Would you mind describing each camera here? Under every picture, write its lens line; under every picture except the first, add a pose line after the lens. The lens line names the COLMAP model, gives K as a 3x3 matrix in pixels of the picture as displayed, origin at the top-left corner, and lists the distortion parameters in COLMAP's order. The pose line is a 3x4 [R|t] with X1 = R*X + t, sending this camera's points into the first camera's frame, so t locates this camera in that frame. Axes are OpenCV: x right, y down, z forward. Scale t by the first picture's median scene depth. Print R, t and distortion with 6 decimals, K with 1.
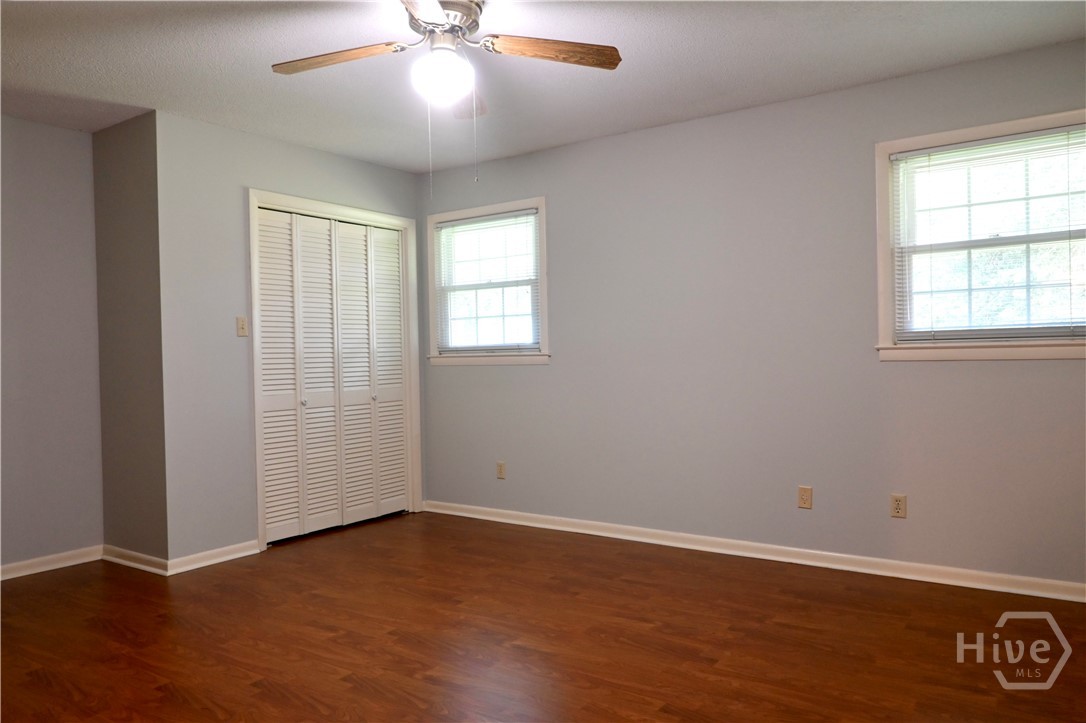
lens RADIAL K [[774.0, 0, 545.8], [0, 774.0, 369.6], [0, 0, 1]] dist [0.002801, -0.004618]
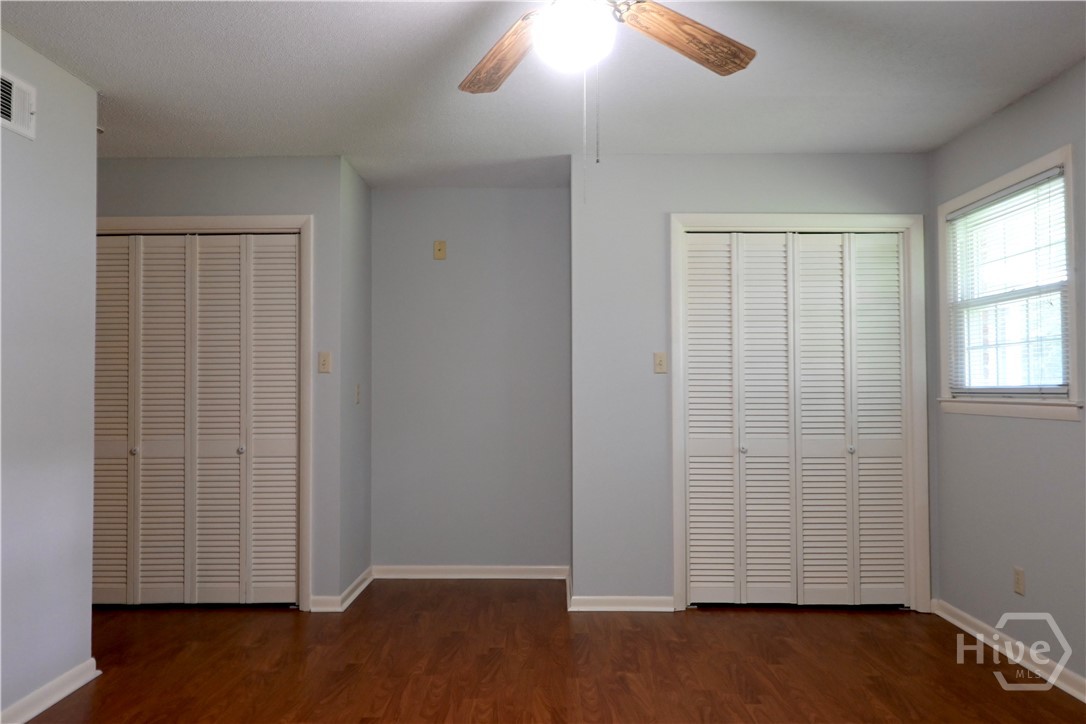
lens RADIAL K [[774.0, 0, 545.8], [0, 774.0, 370.1], [0, 0, 1]] dist [0.002801, -0.004618]
pose [[0.568077, 0.002907, -0.822971, 0.277098], [-0.030303, 0.999390, -0.017387, -0.024697], [0.822418, 0.034816, 0.567818, 0.337998]]
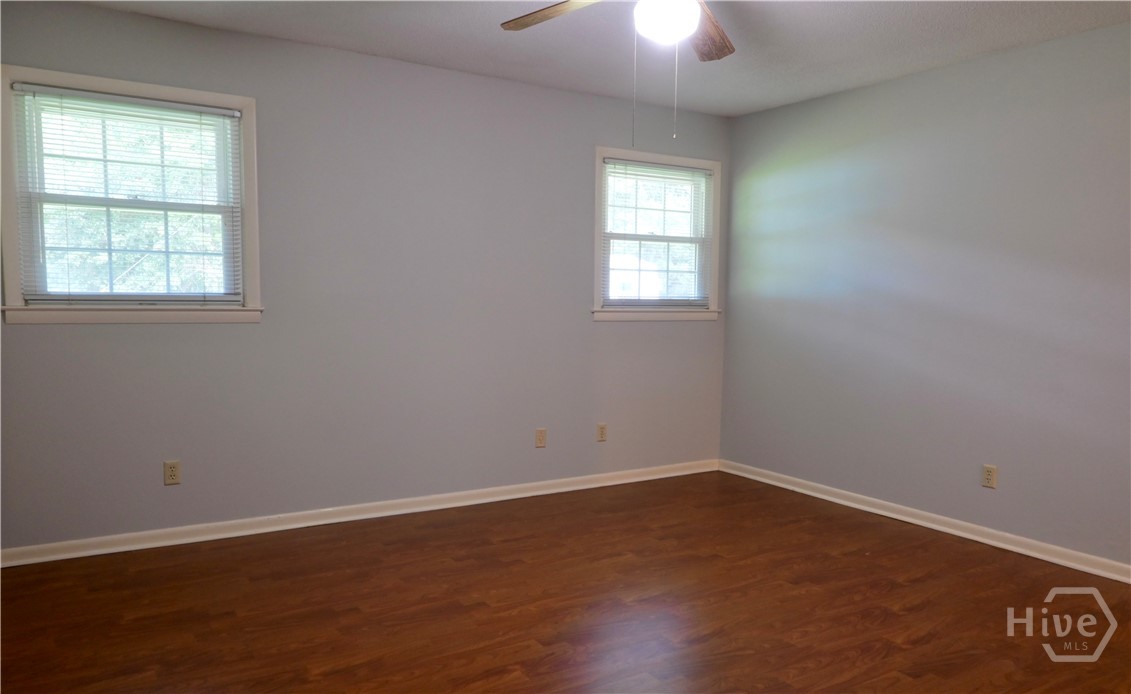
lens RADIAL K [[790.2, 0, 552.3], [0, 790.2, 386.4], [0, 0, 1]] dist [0.000879, 0.000873]
pose [[0.394970, -0.066526, 0.916282, -0.639155], [0.005965, 0.997539, 0.069854, 0.003771], [-0.918675, -0.022125, 0.394395, 0.446508]]
